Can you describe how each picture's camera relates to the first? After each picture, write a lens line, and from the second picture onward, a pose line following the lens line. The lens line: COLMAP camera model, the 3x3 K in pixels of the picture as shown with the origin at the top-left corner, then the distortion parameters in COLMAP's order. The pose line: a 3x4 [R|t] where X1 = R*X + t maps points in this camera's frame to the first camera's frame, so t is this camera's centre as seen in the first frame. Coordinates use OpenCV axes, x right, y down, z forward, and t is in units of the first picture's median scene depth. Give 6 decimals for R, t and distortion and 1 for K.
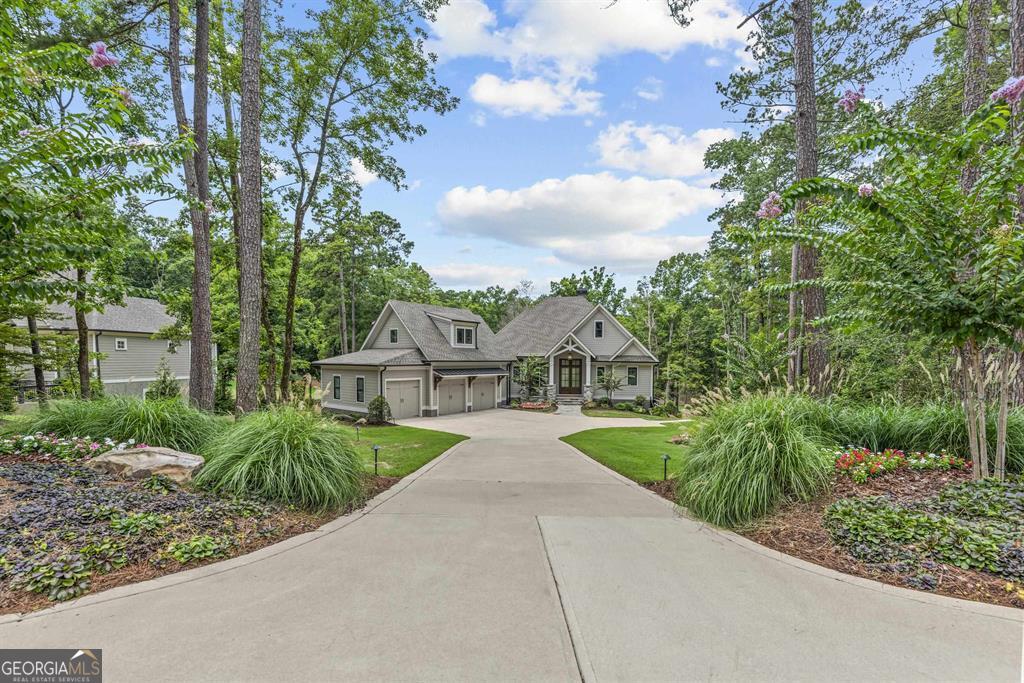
lens RADIAL K [[547.5, 0, 511.8], [0, 547.5, 379.1], [0, 0, 1]] dist [-0.030606, 0.000008]
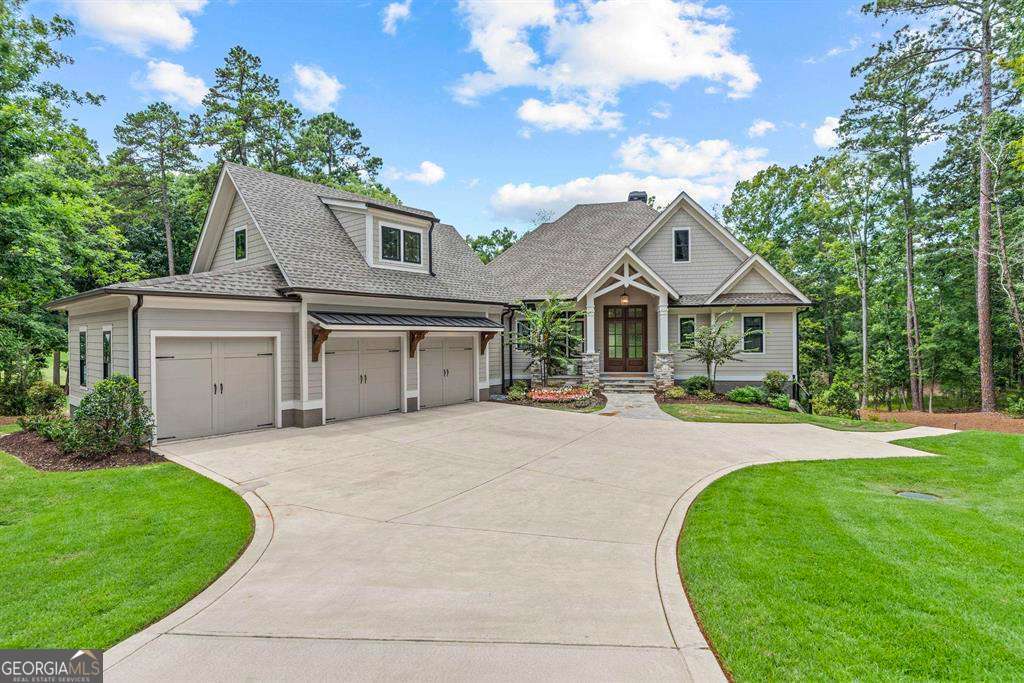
lens RADIAL K [[506.3, 0, 512.0], [0, 506.3, 341.5], [0, 0, 1]] dist [0.008308, -0.000758]
pose [[0.998404, -0.015301, -0.054361, 0.024612], [0.012682, 0.998757, -0.048211, 0.021006], [0.055031, 0.047444, 0.997357, 0.521474]]
